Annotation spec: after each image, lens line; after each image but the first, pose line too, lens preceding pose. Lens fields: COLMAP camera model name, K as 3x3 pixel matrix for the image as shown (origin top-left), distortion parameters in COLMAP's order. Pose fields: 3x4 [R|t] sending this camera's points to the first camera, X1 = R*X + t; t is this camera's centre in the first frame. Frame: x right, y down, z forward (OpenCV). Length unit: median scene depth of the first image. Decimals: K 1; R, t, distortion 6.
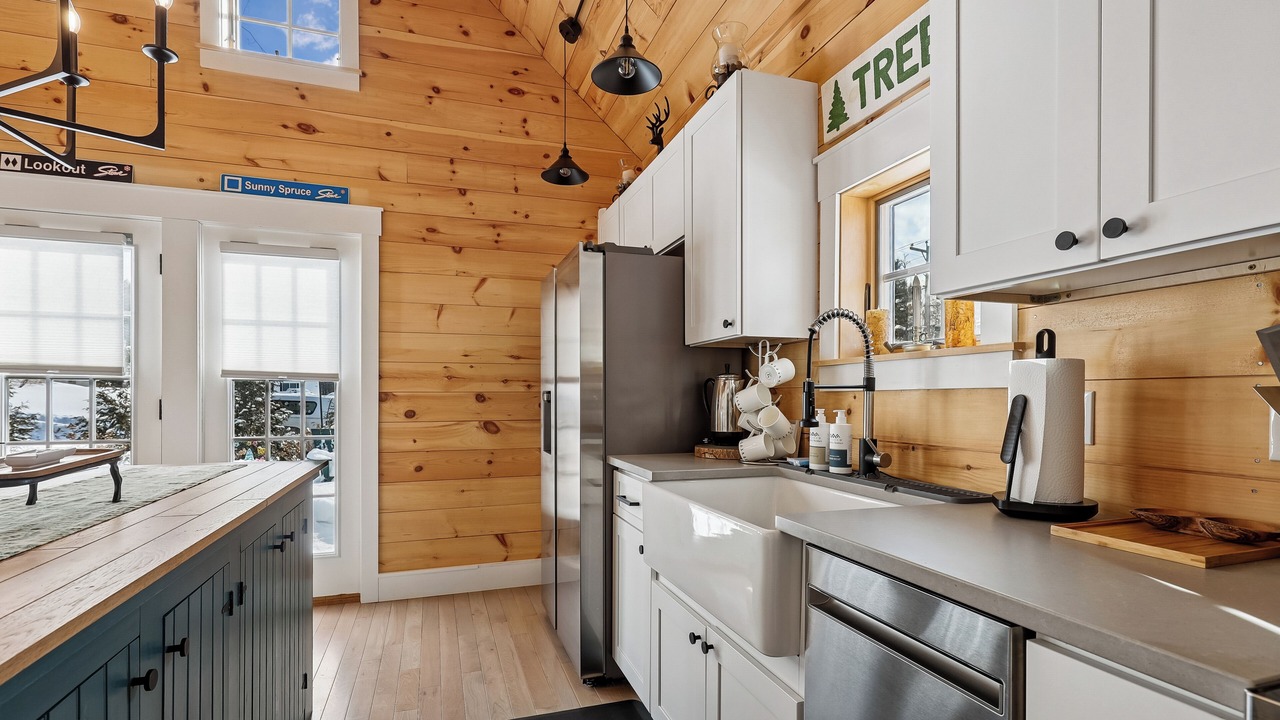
lens RADIAL K [[592.1, 0, 637.4], [0, 592.1, 398.5], [0, 0, 1]] dist [0.000193, -0.000009]
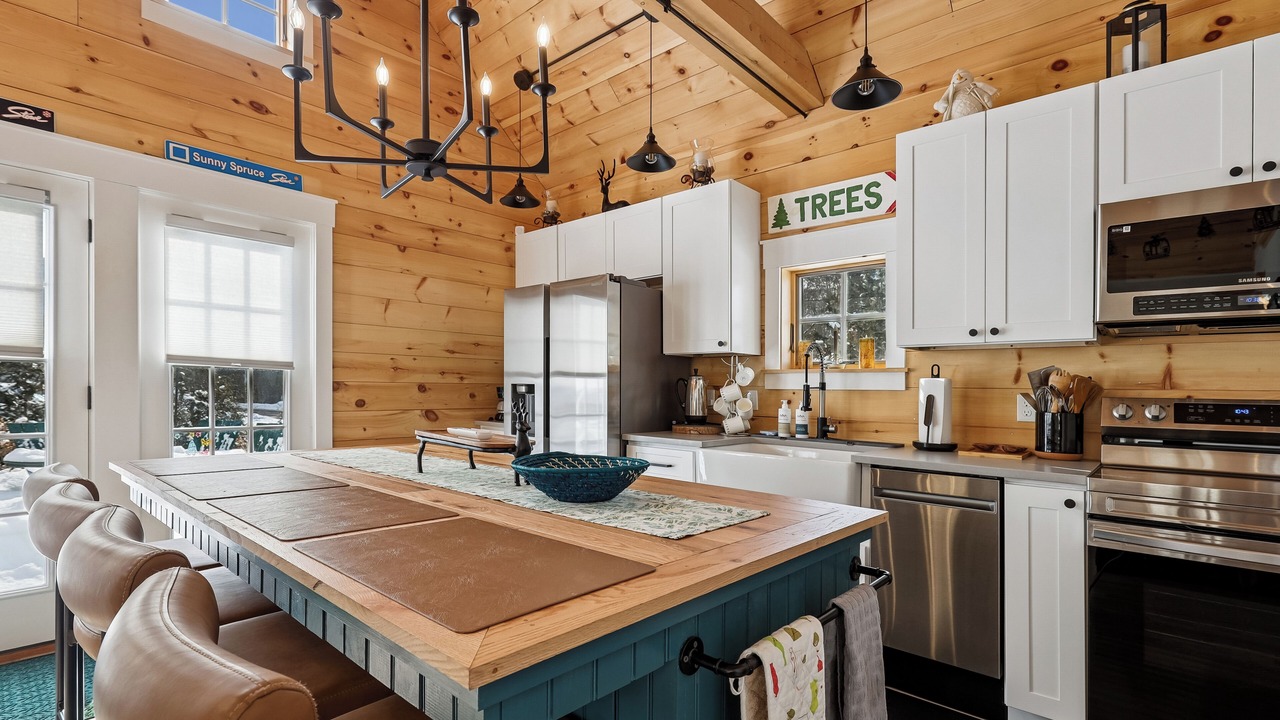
lens RADIAL K [[592.1, 0, 627.0], [0, 592.1, 375.7], [0, 0, 1]] dist [0.000193, -0.000009]
pose [[0.875979, 0.023125, 0.481795, -0.531400], [-0.012837, 0.999614, -0.024639, -0.002672], [-0.482179, 0.015399, 0.875937, -0.141702]]
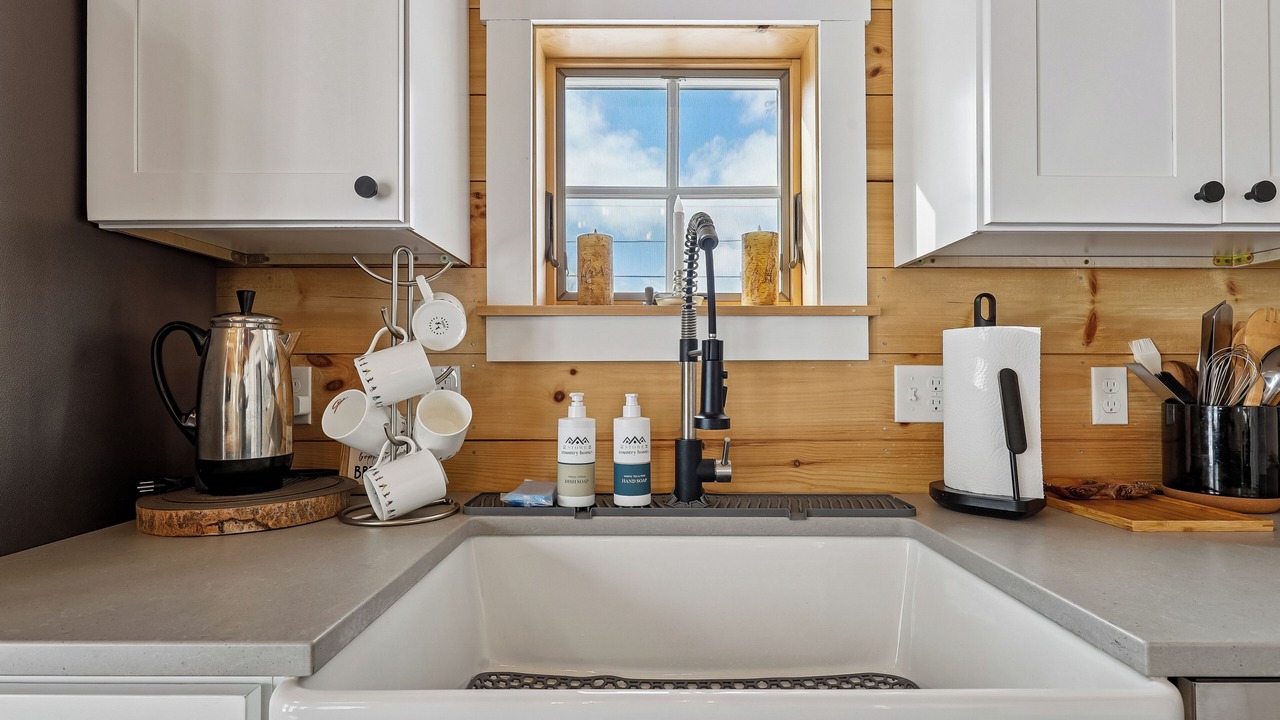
lens RADIAL K [[592.1, 0, 664.1], [0, 592.1, 366.0], [0, 0, 1]] dist [0.000193, -0.000009]
pose [[0.311487, 0.016533, 0.950107, -0.111809], [0.002681, 0.999829, -0.018277, 0.001863], [-0.950247, 0.008240, 0.311389, 0.460838]]
